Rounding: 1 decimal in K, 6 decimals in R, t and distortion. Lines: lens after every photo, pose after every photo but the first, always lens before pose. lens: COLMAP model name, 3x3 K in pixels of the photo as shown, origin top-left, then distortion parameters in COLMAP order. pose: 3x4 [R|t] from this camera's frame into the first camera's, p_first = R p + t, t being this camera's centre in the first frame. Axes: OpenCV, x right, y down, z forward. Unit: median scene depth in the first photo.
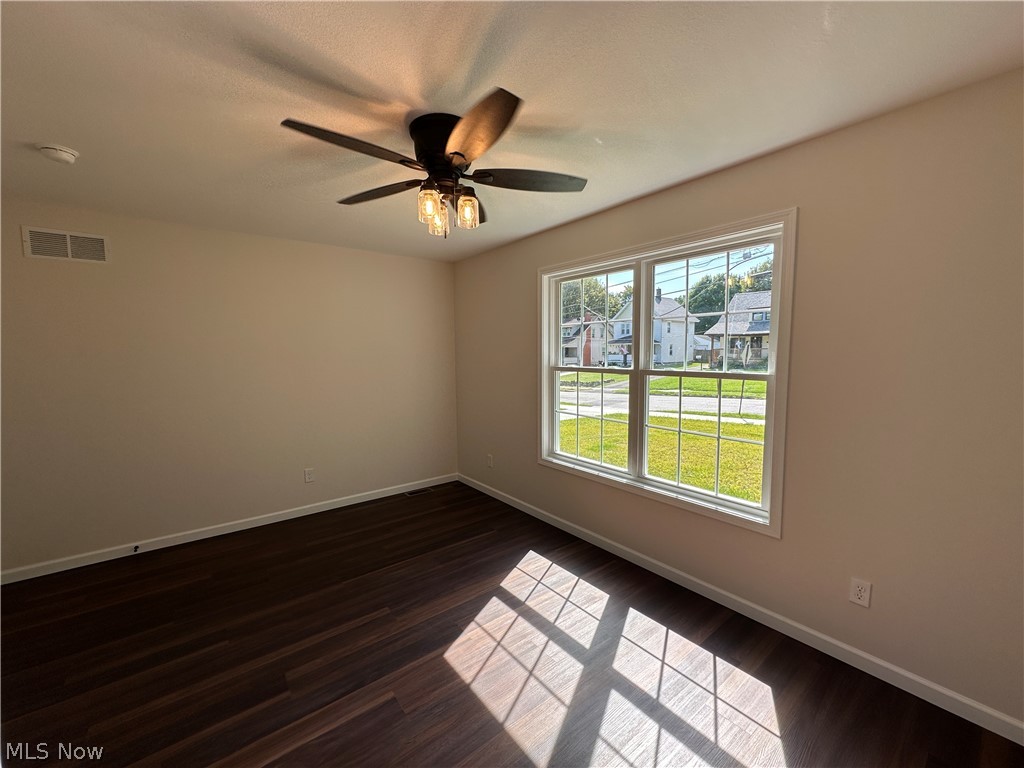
lens RADIAL K [[408.1, 0, 512.0], [0, 408.1, 384.0], [0, 0, 1]] dist [-0.002281, 0.000068]
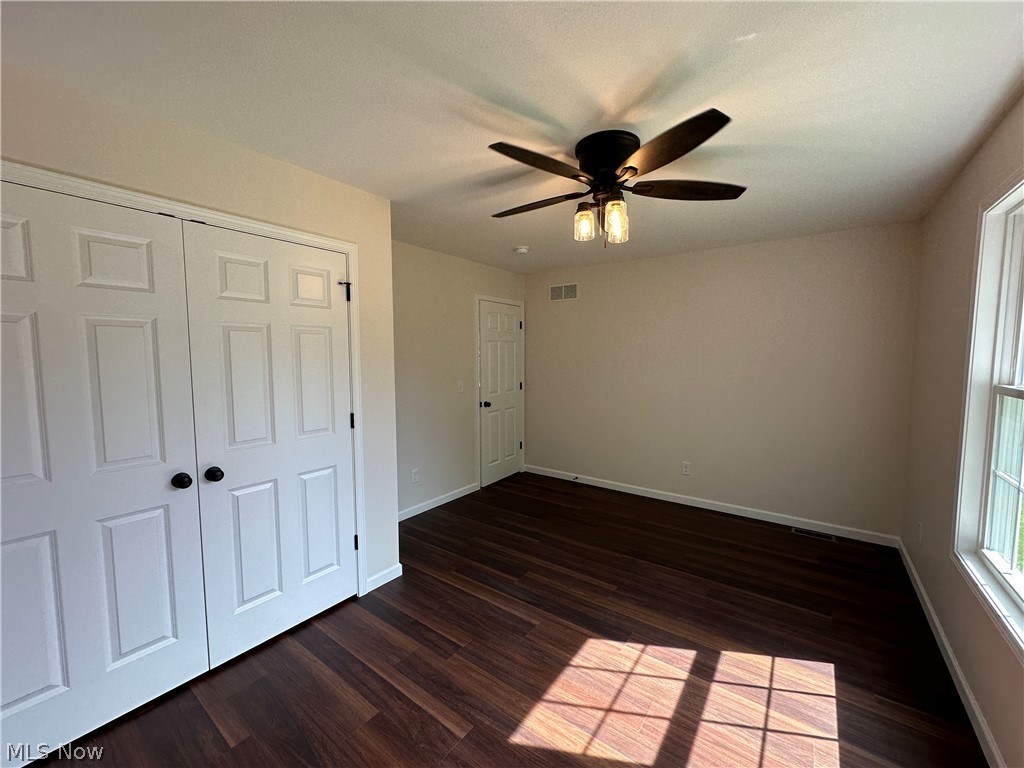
lens RADIAL K [[408.1, 0, 512.0], [0, 408.1, 384.0], [0, 0, 1]] dist [-0.002281, 0.000068]
pose [[0.263493, 0.076885, -0.961593, 0.622192], [-0.080071, 0.995122, 0.057625, -0.037488], [0.961332, 0.061812, 0.268364, 0.389081]]
